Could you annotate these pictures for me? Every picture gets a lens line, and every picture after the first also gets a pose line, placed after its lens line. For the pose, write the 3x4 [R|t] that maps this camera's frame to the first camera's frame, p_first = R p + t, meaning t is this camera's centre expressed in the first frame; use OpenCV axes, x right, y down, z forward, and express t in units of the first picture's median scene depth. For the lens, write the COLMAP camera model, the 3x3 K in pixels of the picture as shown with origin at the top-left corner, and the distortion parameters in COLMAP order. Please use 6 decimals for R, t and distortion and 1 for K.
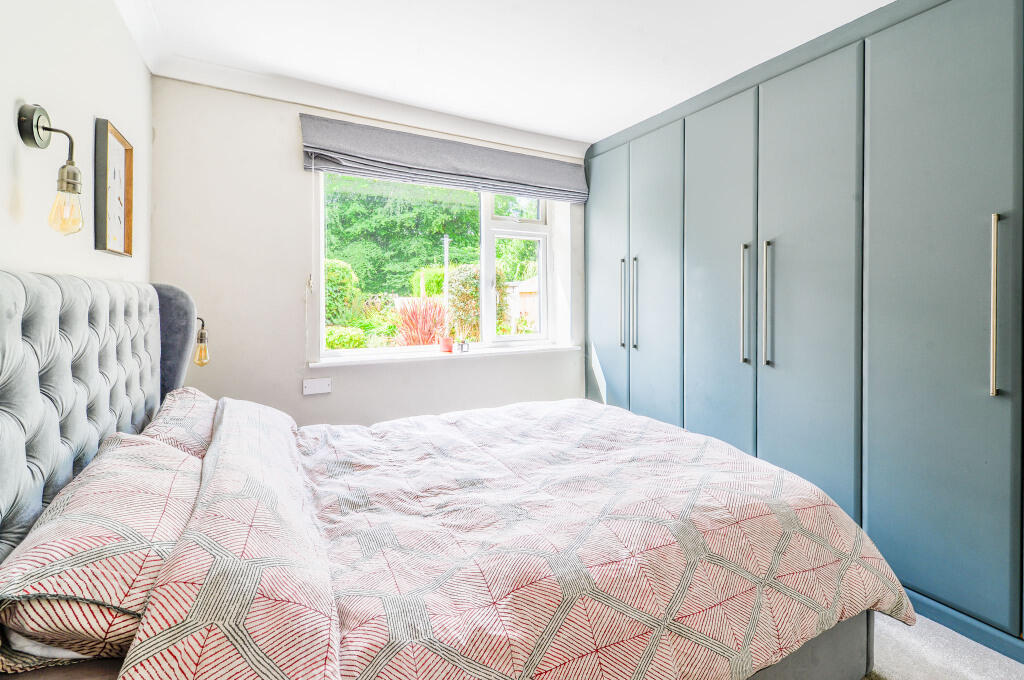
lens RADIAL K [[448.6, 0, 511.8], [0, 448.6, 296.1], [0, 0, 1]] dist [0.015235, -0.000059]
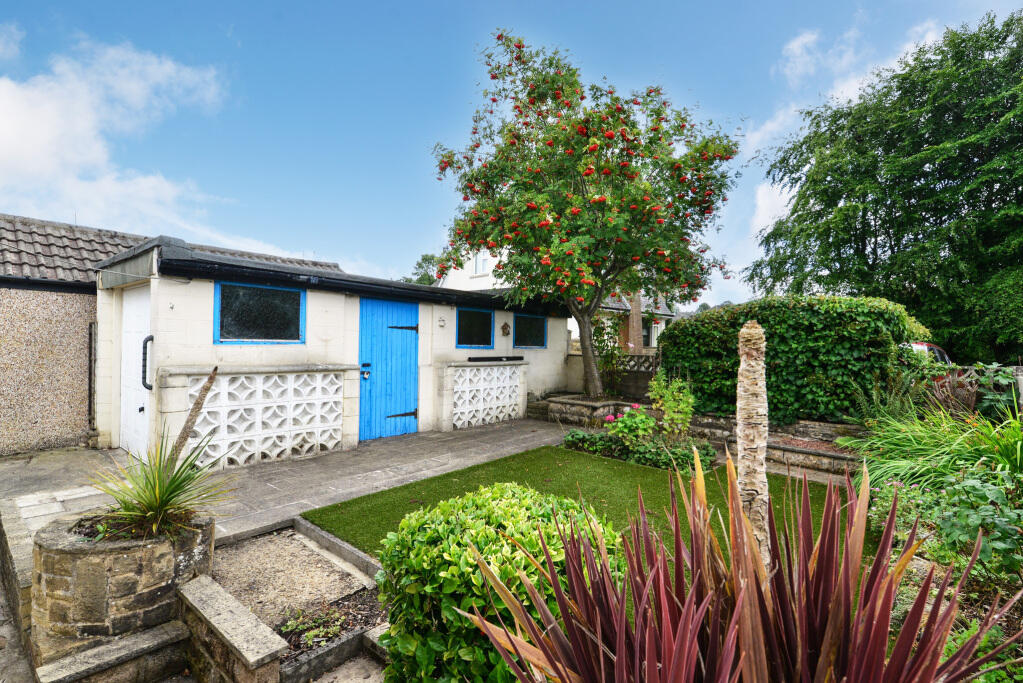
lens RADIAL K [[473.8, 0, 511.5], [0, 473.8, 341.5], [0, 0, 1]] dist [-0.000298, -0.019556]
pose [[0.367749, -0.003267, -0.929919, -0.179634], [-0.010072, 0.999921, -0.007496, -0.092882], [0.929871, 0.012123, 0.367687, 1.827965]]
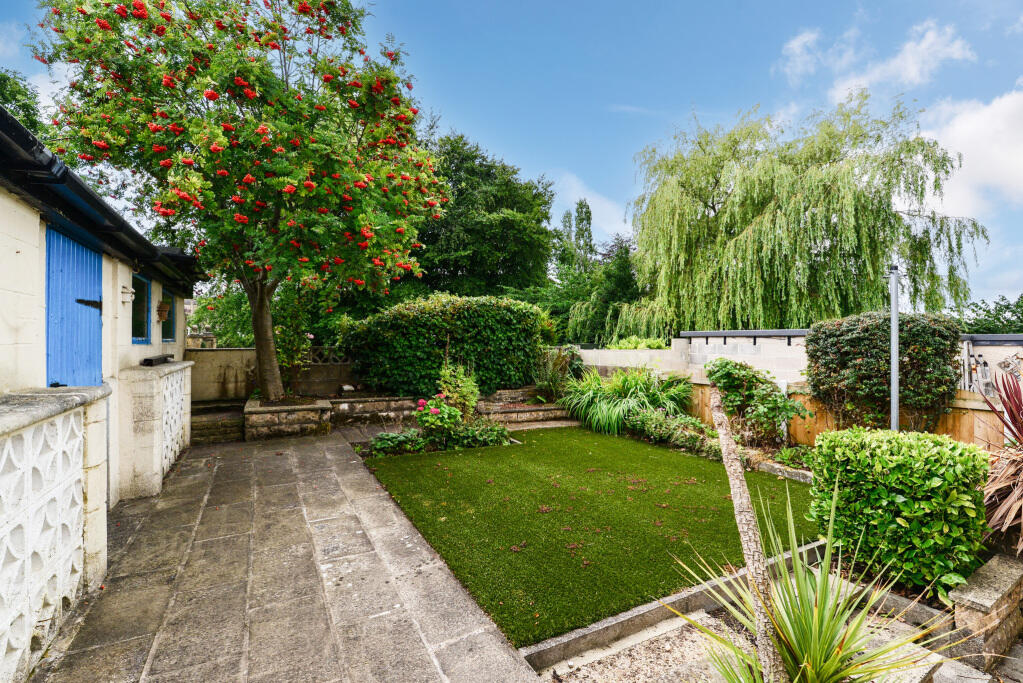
lens RADIAL K [[450.6, 0, 515.2], [0, 450.6, 331.9], [0, 0, 1]] dist [0.015596, -0.012488]
pose [[0.999760, 0.001320, 0.021846, -1.862968], [-0.001080, 0.999939, -0.010986, -0.093872], [-0.021859, 0.010960, 0.999701, 0.950615]]
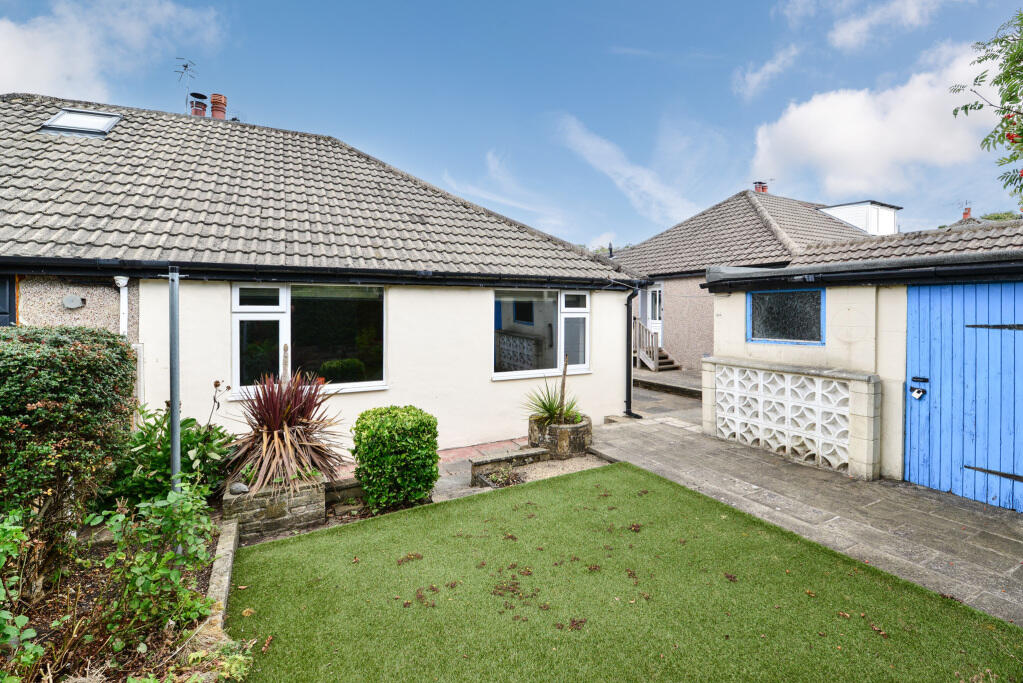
lens RADIAL K [[444.7, 0, 515.4], [0, 444.7, 320.8], [0, 0, 1]] dist [0.000548, -0.000092]
pose [[-0.999457, 0.002729, 0.032848, -1.391260], [0.003154, 0.999912, 0.012897, -0.235509], [-0.032810, 0.012994, -0.999377, 3.860628]]
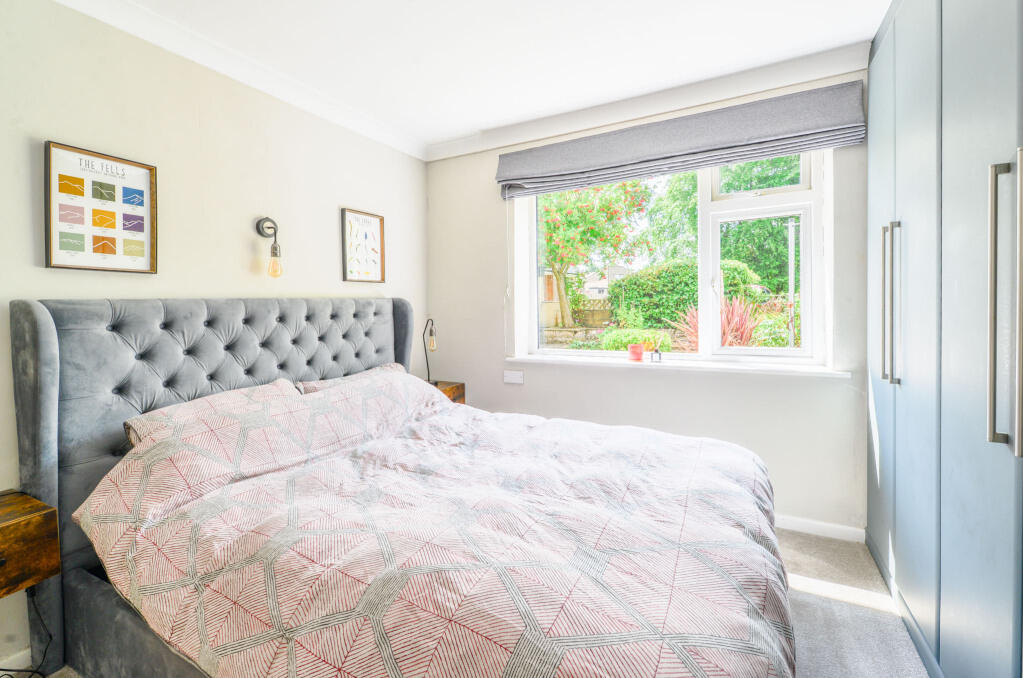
lens RADIAL K [[441.2, 0, 507.6], [0, 441.2, 306.2], [0, 0, 1]] dist [0.013358, -0.000204]
pose [[0.542713, -0.009912, -0.839860, 0.618250], [0.025930, 0.999651, 0.004958, 0.004526], [0.839518, -0.024468, 0.542781, 0.386765]]
